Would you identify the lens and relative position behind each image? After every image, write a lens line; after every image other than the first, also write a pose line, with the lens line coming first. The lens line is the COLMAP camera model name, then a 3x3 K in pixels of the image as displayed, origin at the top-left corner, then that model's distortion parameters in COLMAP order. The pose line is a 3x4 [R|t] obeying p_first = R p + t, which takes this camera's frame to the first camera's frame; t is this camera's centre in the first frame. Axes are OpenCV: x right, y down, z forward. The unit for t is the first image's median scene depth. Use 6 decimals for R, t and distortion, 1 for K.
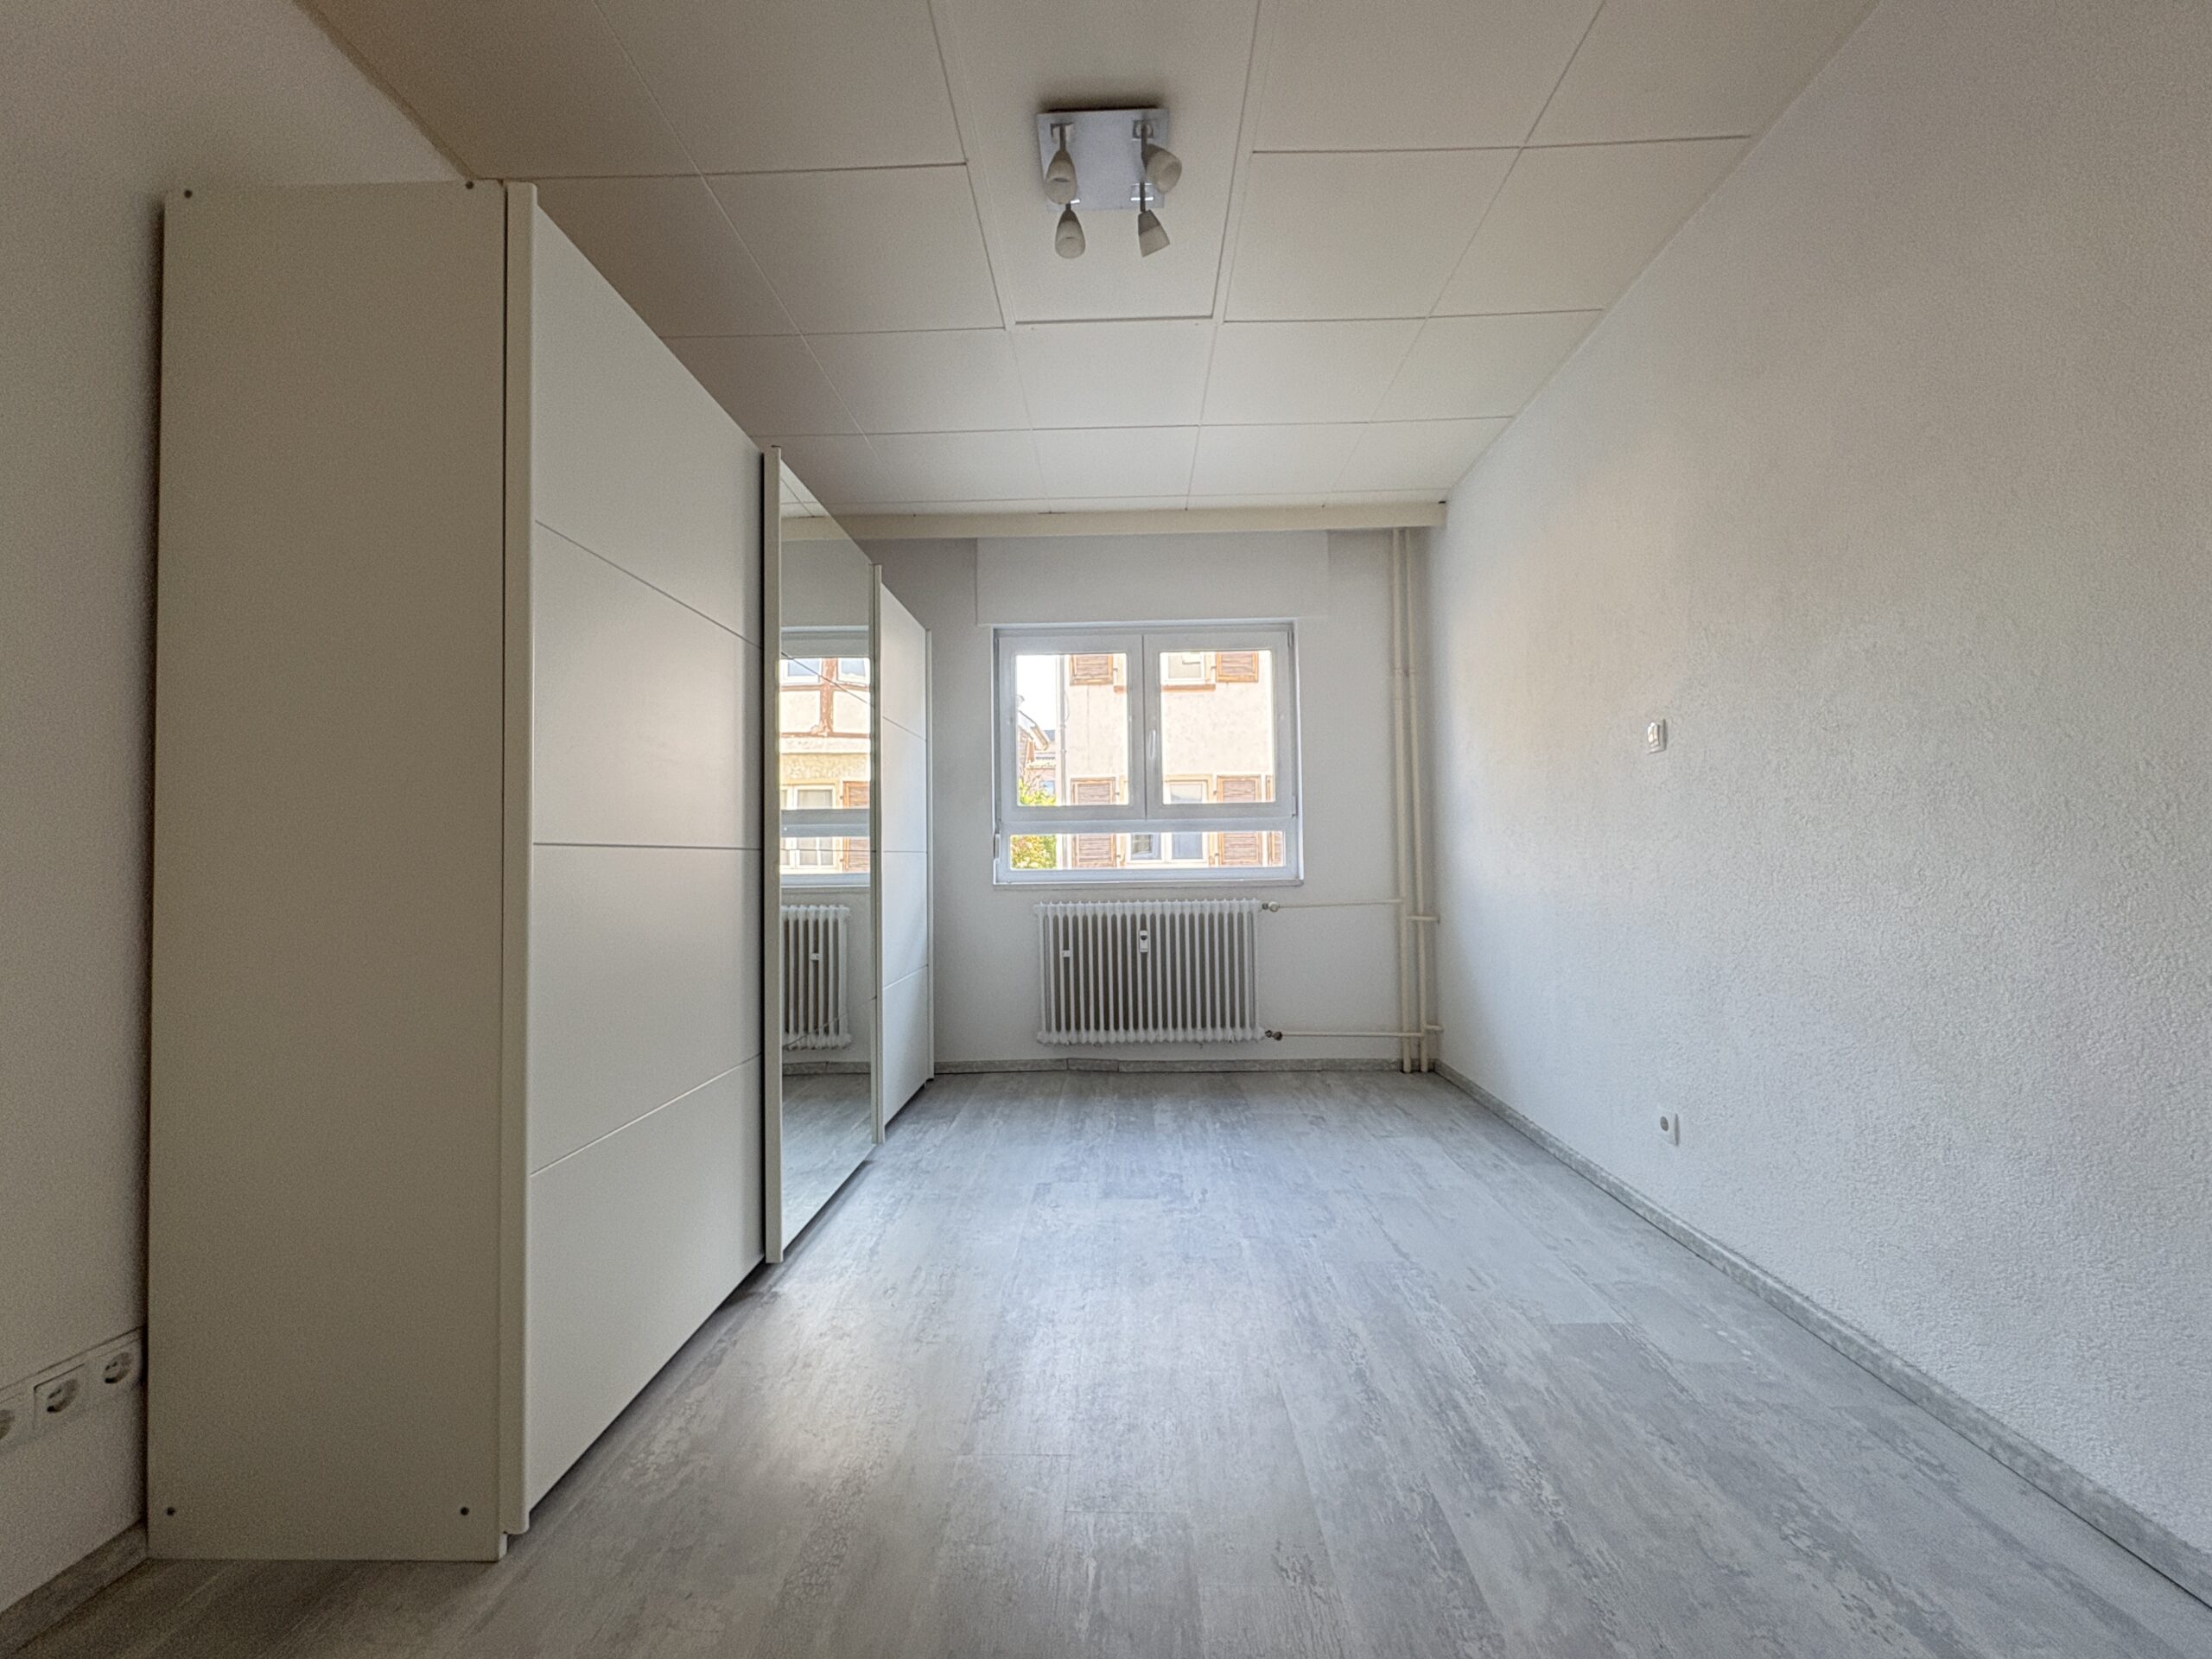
lens RADIAL K [[889.3, 0, 1106.0], [0, 889.3, 829.5], [0, 0, 1]] dist [0.000009, -0.000002]
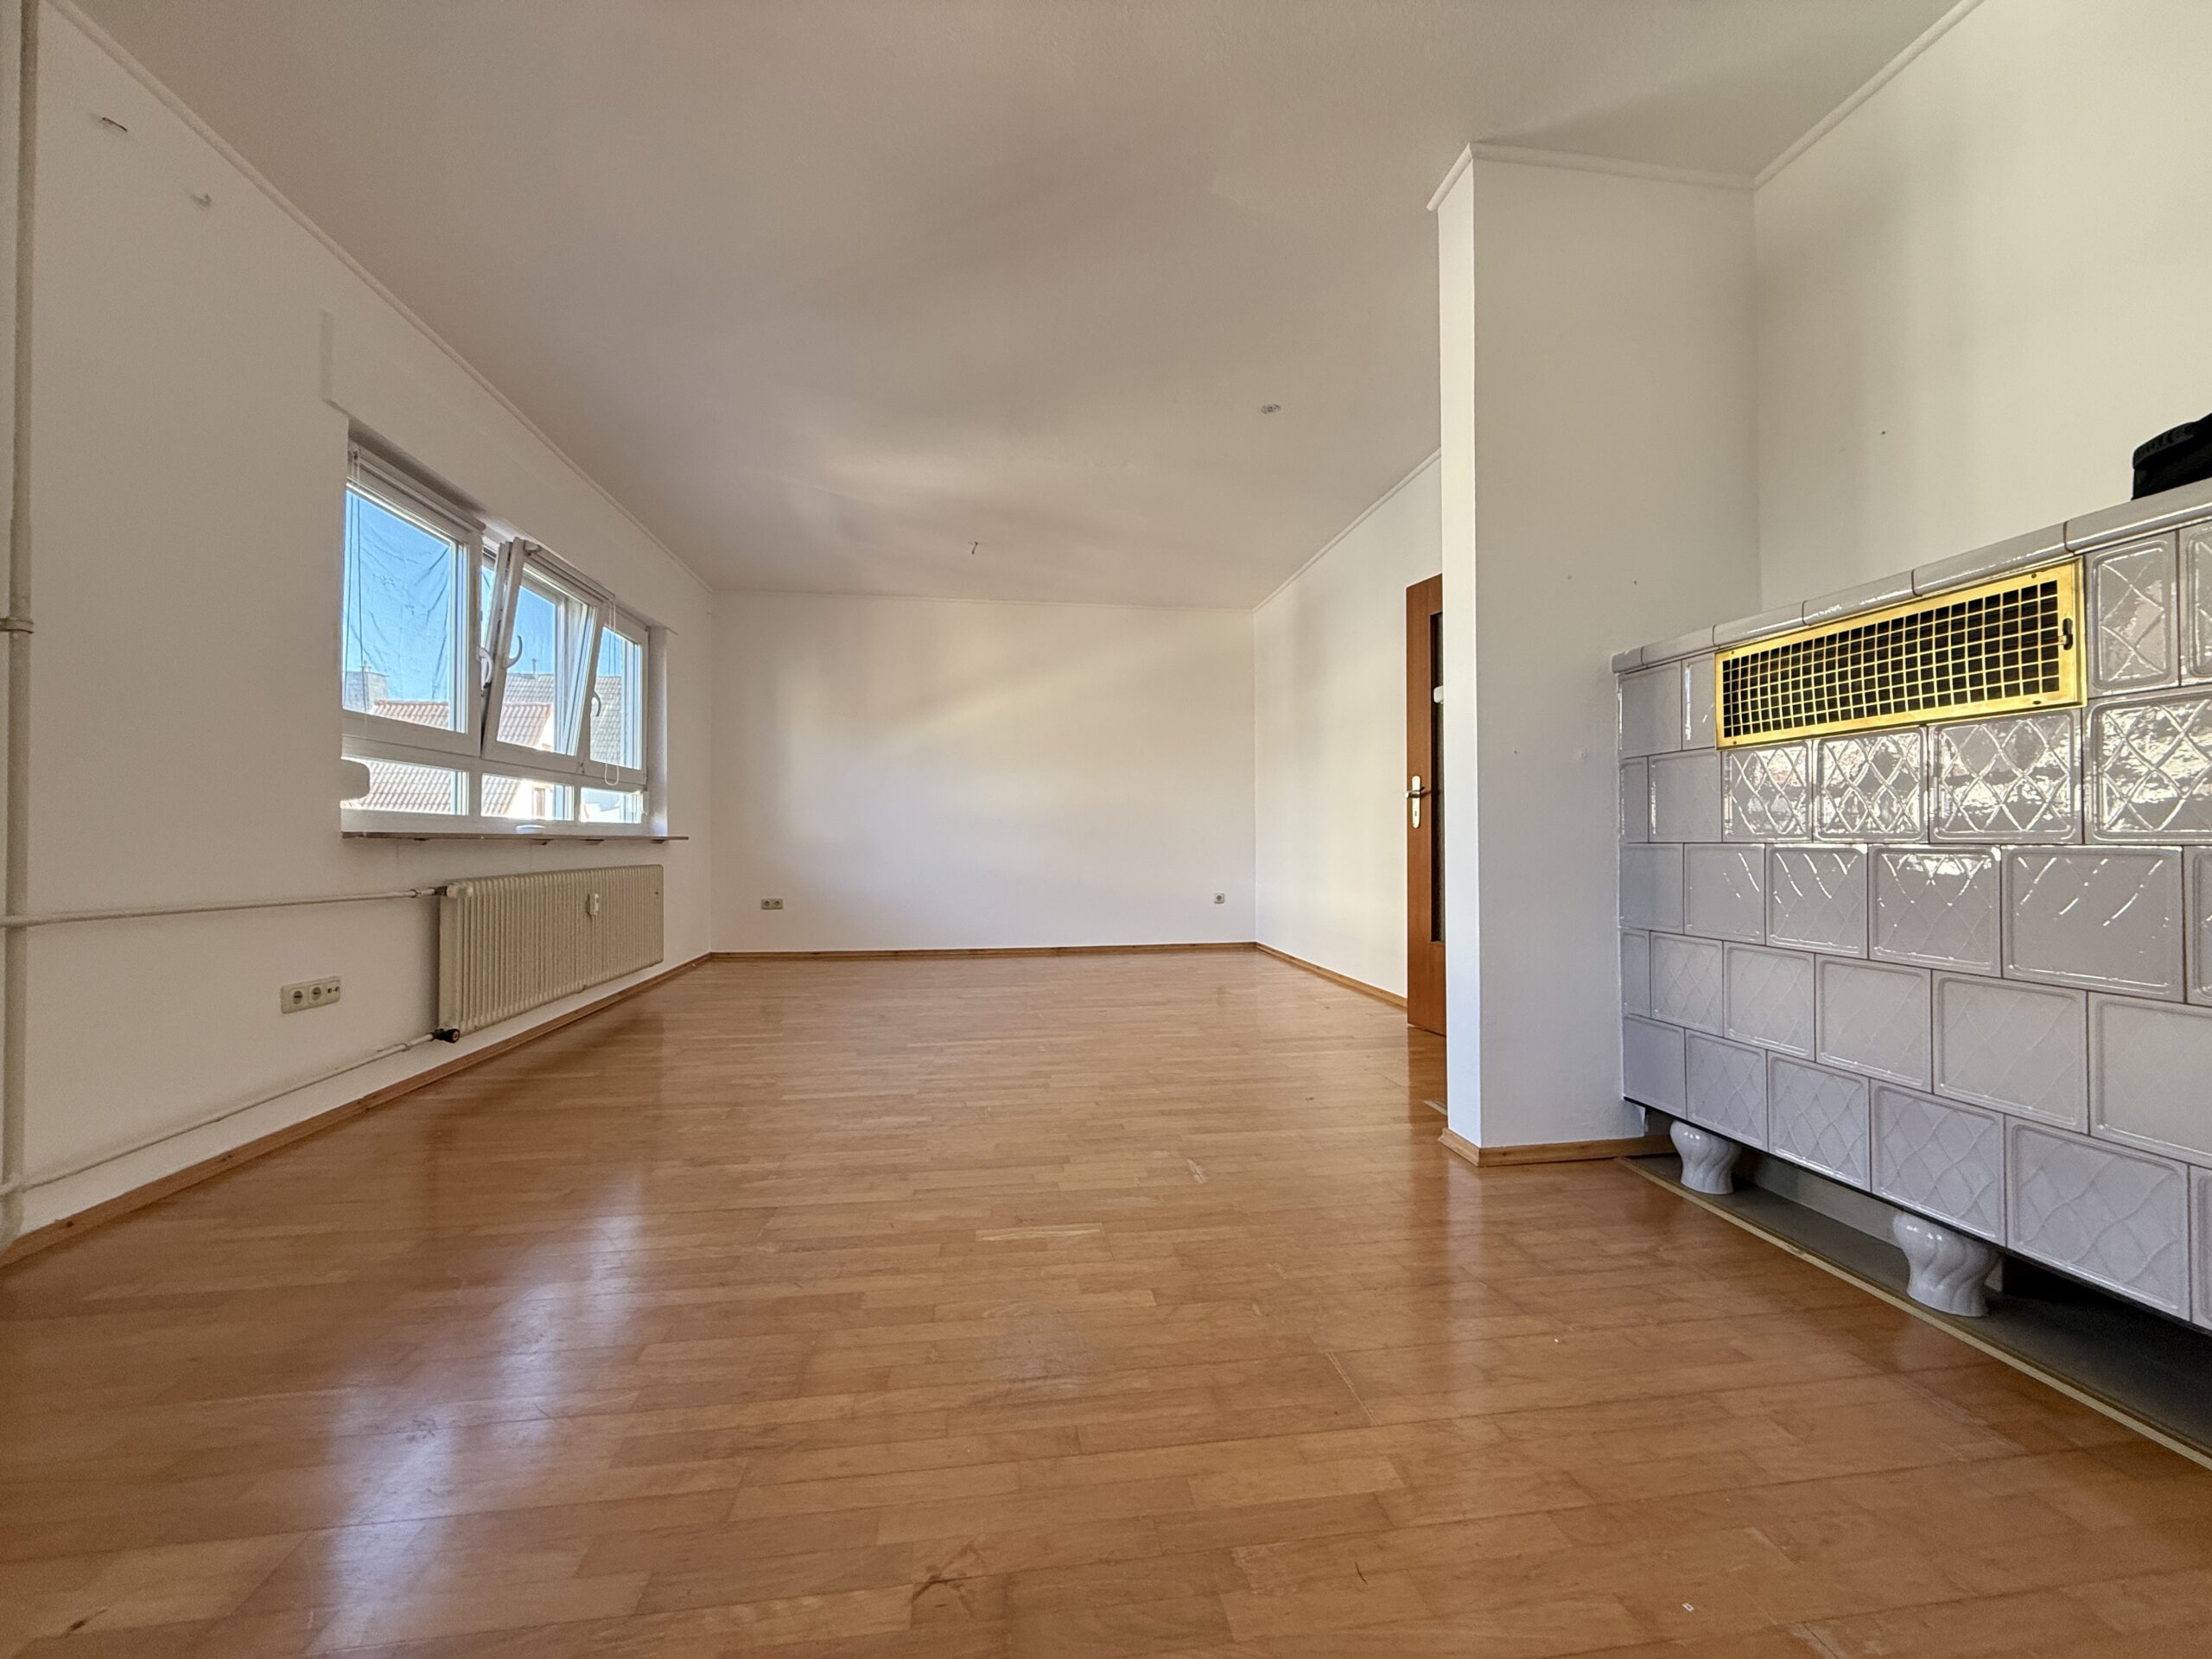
lens RADIAL K [[886.2, 0, 1106.0], [0, 886.2, 829.5], [0, 0, 1]] dist [0.000027, -0.000001]
pose [[-0.159639, 0.025643, 0.986842, -0.869586], [-0.029793, 0.999082, -0.030780, 0.062878], [-0.986726, -0.034315, -0.158728, 0.566290]]
